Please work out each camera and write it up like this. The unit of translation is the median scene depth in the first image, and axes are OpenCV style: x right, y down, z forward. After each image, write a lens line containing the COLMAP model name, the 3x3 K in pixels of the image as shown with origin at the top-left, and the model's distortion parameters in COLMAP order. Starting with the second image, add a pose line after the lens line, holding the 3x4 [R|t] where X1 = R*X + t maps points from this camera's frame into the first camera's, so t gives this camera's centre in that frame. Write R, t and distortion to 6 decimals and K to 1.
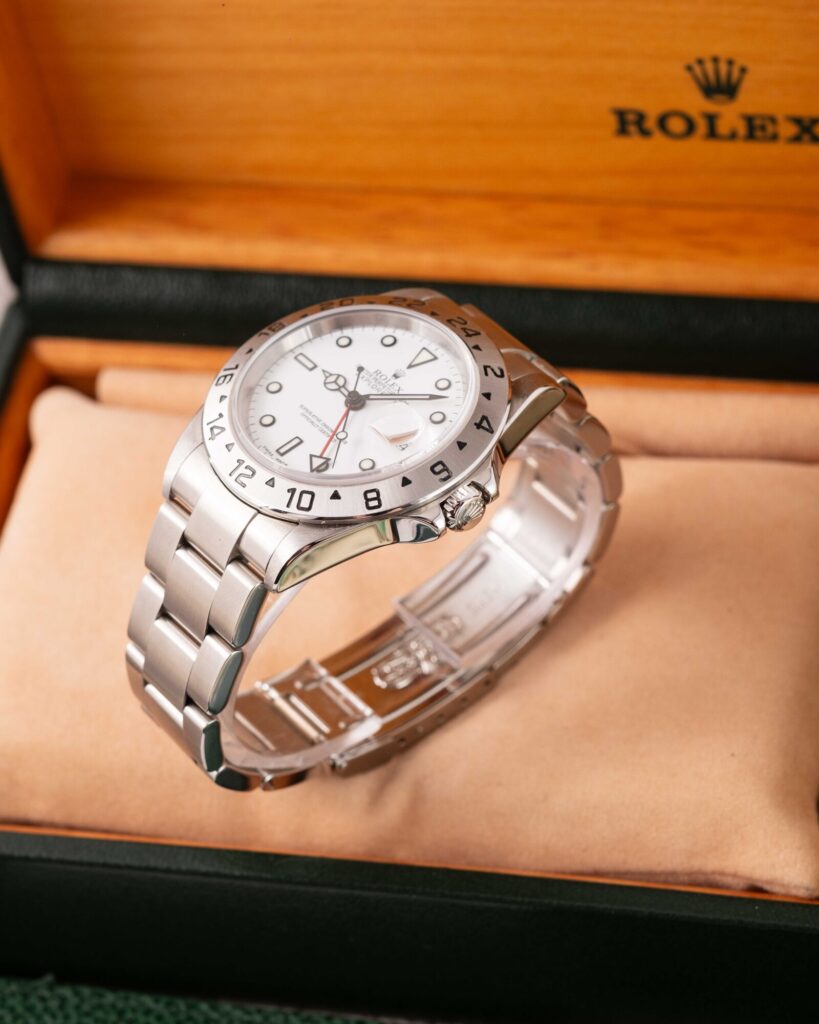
lens RADIAL K [[4172.4, 0, 392.7], [0, 4172.4, 513.0], [0, 0, 1]] dist [0.224099, 2.282452]
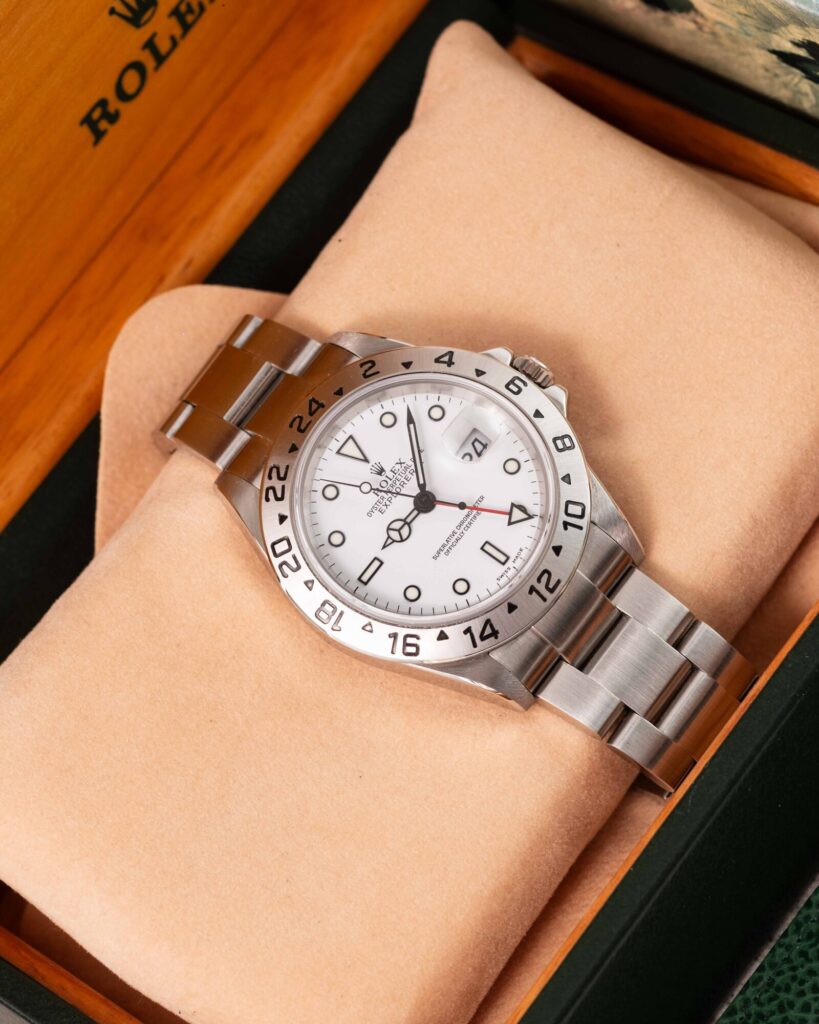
lens RADIAL K [[4172.4, 0, 392.7], [0, 4172.4, 513.0], [0, 0, 1]] dist [0.224099, 2.282452]
pose [[0.482215, -0.760384, 0.435068, -0.371693], [0.809902, 0.576258, 0.109479, -0.093359], [-0.333958, 0.299570, 0.893717, 0.206612]]
